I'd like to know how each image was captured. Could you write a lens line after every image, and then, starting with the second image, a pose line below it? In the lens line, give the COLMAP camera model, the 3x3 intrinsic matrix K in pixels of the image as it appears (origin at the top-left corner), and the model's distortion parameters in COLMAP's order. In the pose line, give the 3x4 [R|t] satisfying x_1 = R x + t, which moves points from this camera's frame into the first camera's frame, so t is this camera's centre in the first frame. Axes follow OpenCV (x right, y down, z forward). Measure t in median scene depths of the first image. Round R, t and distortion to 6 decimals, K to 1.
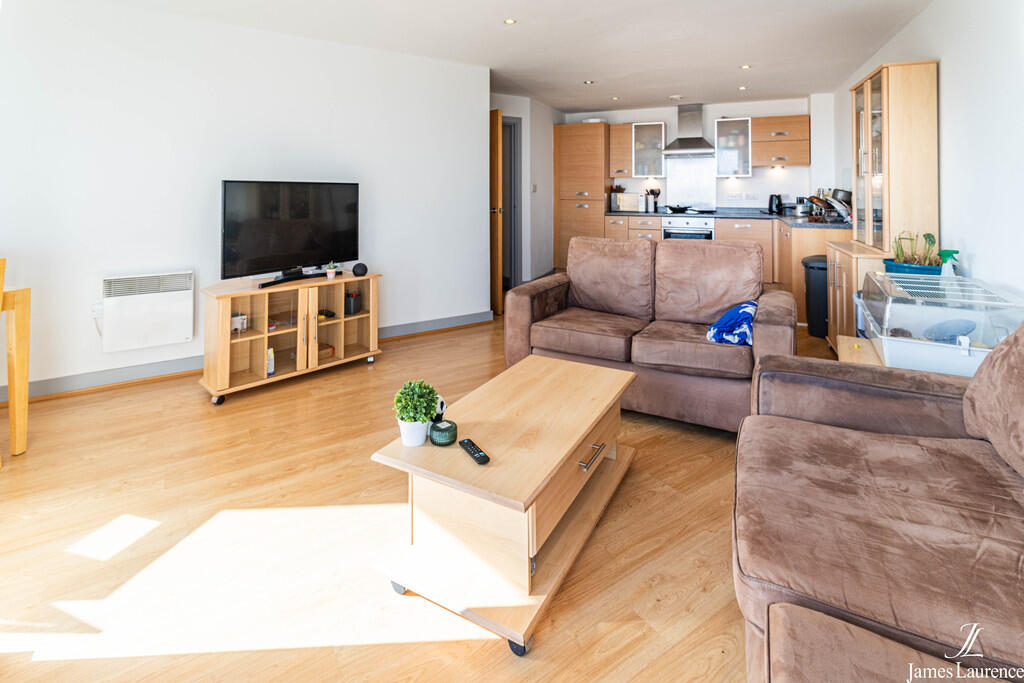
lens RADIAL K [[489.2, 0, 507.4], [0, 489.2, 184.9], [0, 0, 1]] dist [0.001326, -0.000064]
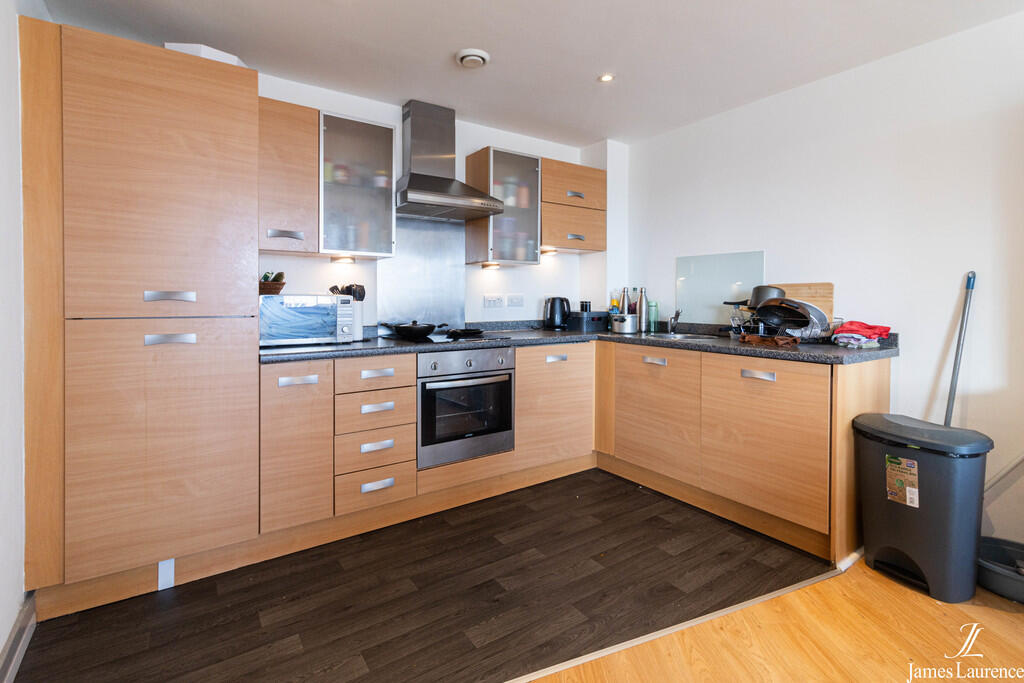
lens RADIAL K [[504.6, 0, 515.3], [0, 504.6, 298.2], [0, 0, 1]] dist [0.018339, -0.000217]
pose [[0.505531, -0.002423, 0.862805, -0.004949], [-0.012009, 0.999879, 0.009844, 0.014462], [-0.862725, -0.015338, 0.505441, 0.695027]]
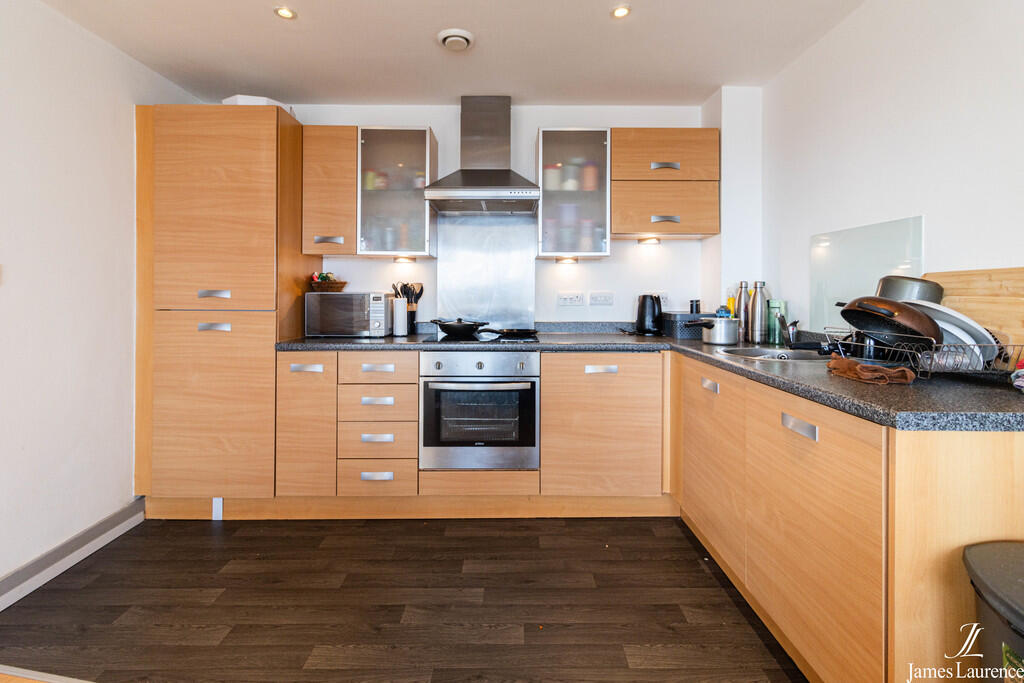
lens RADIAL K [[476.5, 0, 515.4], [0, 476.5, 295.0], [0, 0, 1]] dist [-0.013237, -0.000661]
pose [[0.904256, -0.000094, 0.426991, 0.212740], [-0.006366, 0.999886, 0.013703, 0.013256], [-0.426944, -0.015110, 0.904152, 0.595101]]
